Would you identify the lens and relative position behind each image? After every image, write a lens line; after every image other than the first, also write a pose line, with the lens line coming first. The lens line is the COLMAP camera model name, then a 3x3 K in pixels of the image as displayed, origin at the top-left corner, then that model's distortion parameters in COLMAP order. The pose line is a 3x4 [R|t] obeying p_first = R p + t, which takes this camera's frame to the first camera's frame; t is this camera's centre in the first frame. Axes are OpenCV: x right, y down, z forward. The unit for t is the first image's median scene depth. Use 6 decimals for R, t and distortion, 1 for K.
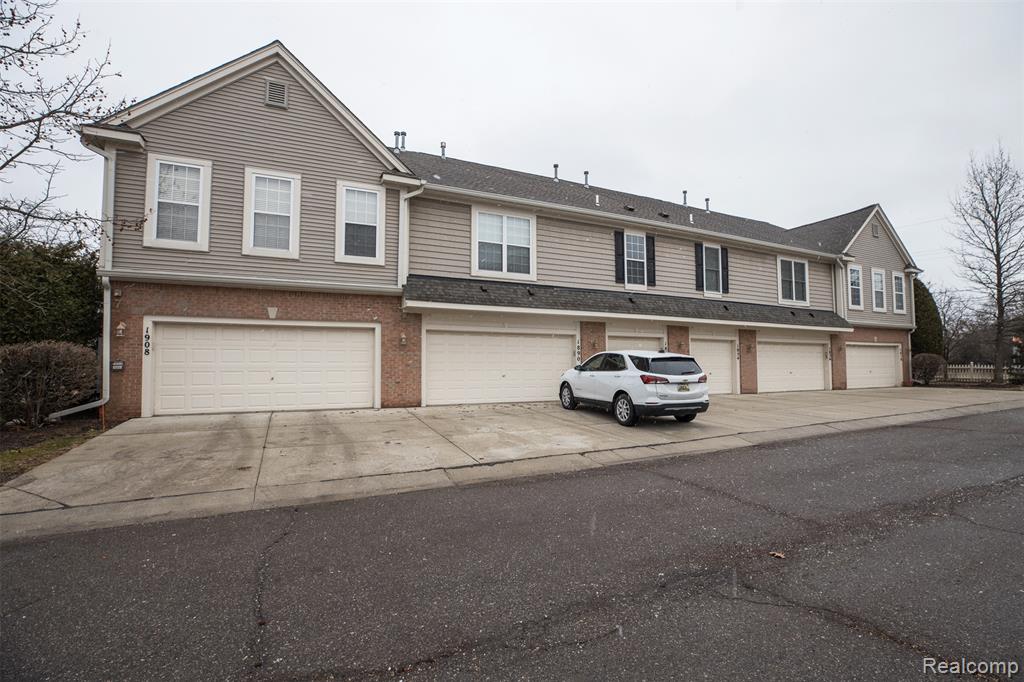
lens RADIAL K [[458.8, 0, 511.0], [0, 458.8, 342.8], [0, 0, 1]] dist [-0.011444, 0.001907]
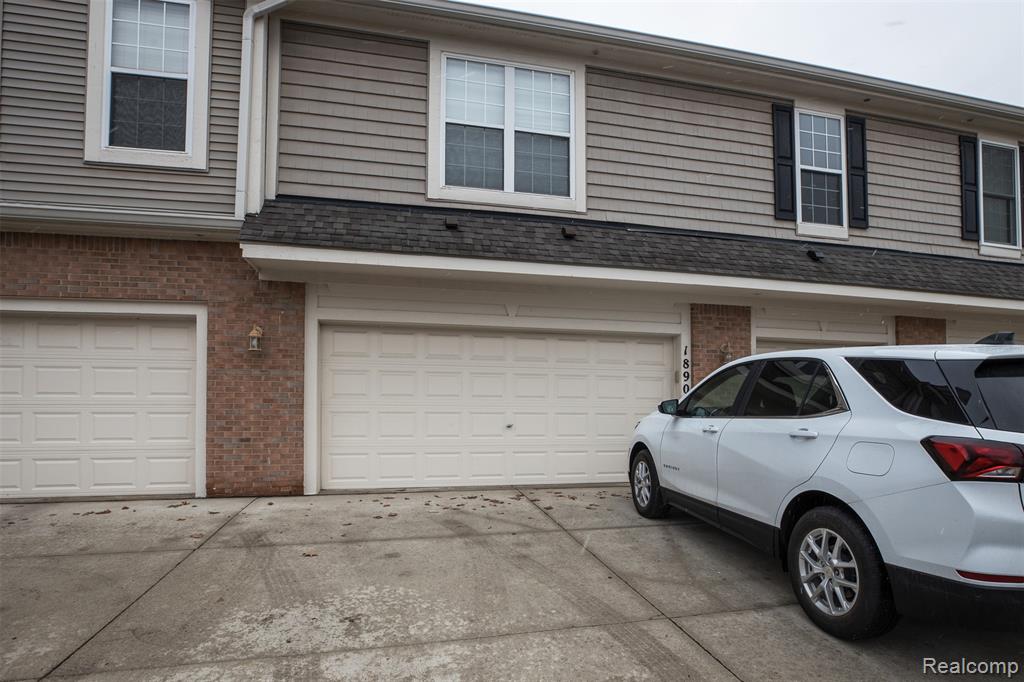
lens RADIAL K [[458.8, 0, 552.4], [0, 458.8, 396.9], [0, 0, 1]] dist [-0.011444, 0.001907]
pose [[0.980217, -0.002544, -0.197908, 0.114896], [0.007242, 0.999709, 0.023019, 0.034101], [0.197792, -0.023997, 0.979950, 0.574326]]
